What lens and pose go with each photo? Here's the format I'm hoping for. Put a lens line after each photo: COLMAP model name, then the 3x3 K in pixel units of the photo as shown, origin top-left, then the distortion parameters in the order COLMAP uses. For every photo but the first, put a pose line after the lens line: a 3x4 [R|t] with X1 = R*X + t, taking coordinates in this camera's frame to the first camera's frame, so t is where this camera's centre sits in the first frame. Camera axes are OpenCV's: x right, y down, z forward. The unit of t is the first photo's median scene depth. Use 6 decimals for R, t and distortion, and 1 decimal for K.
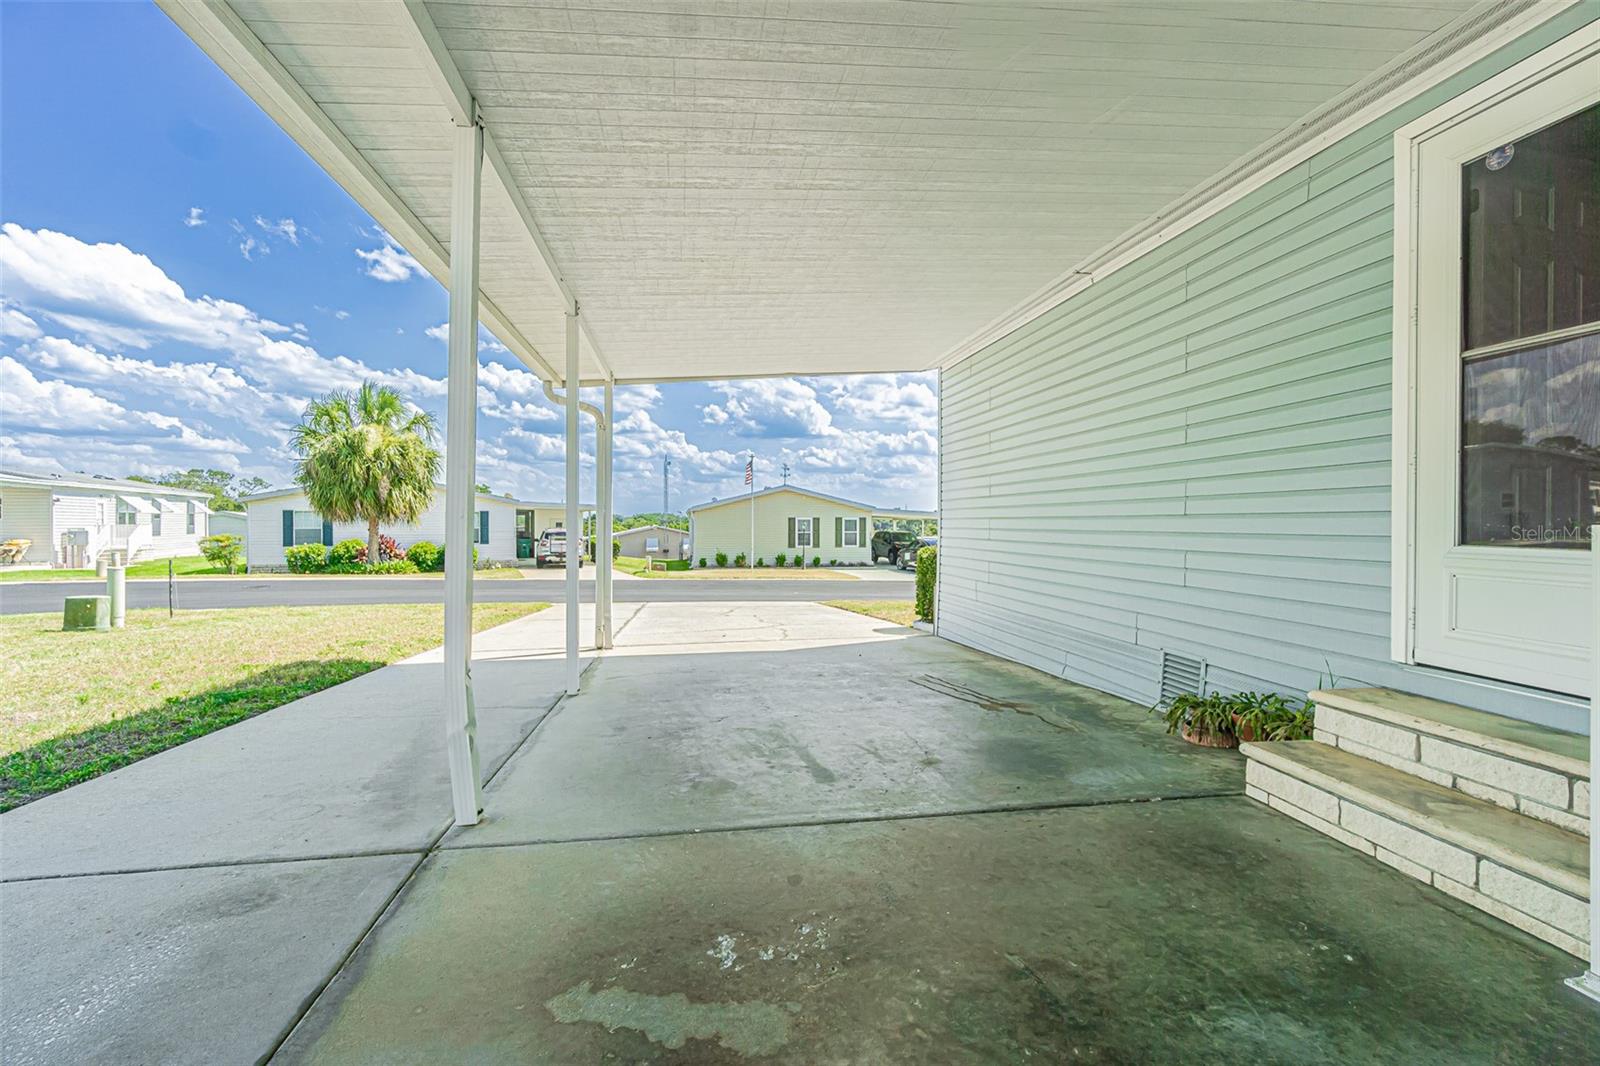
lens RADIAL K [[697.3, 0, 790.1], [0, 697.3, 525.5], [0, 0, 1]] dist [-0.002980, -0.000127]
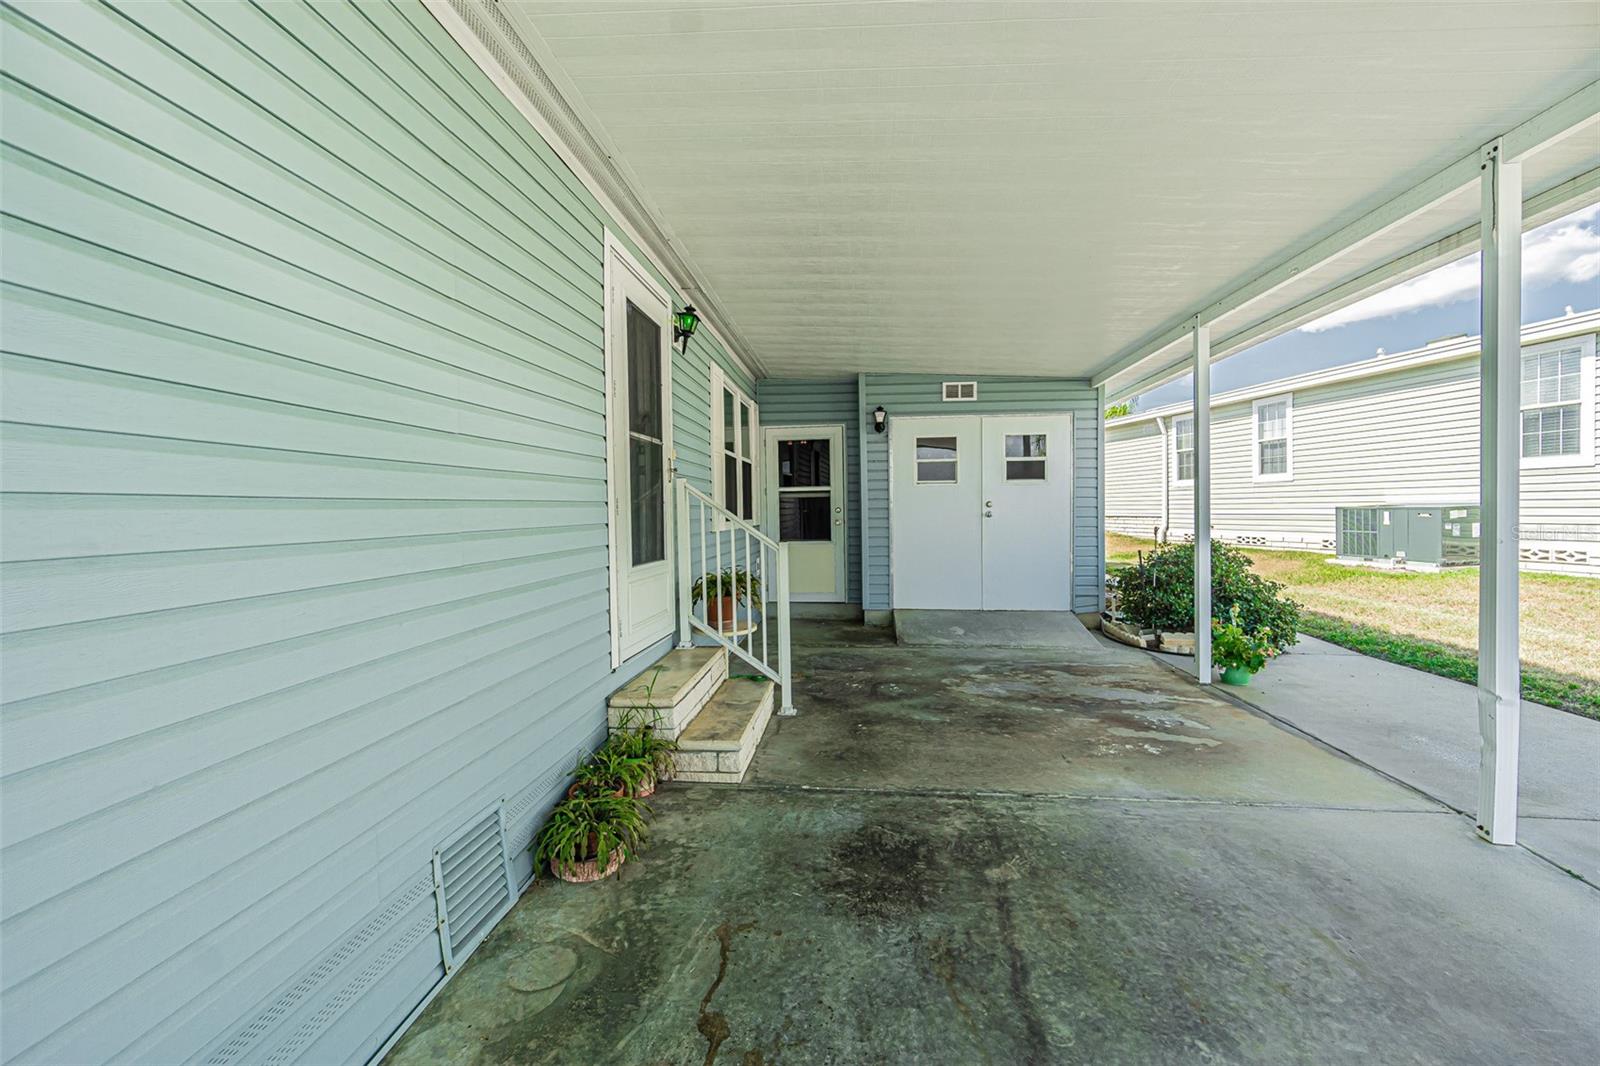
lens RADIAL K [[683.1, 0, 800.0], [0, 683.1, 549.3], [0, 0, 1]] dist [-0.014464, 0.009632]
pose [[-0.968350, -0.001157, 0.249595, 0.332137], [0.015950, 0.997659, 0.066504, -0.104155], [-0.249088, 0.068380, -0.966064, 2.553002]]
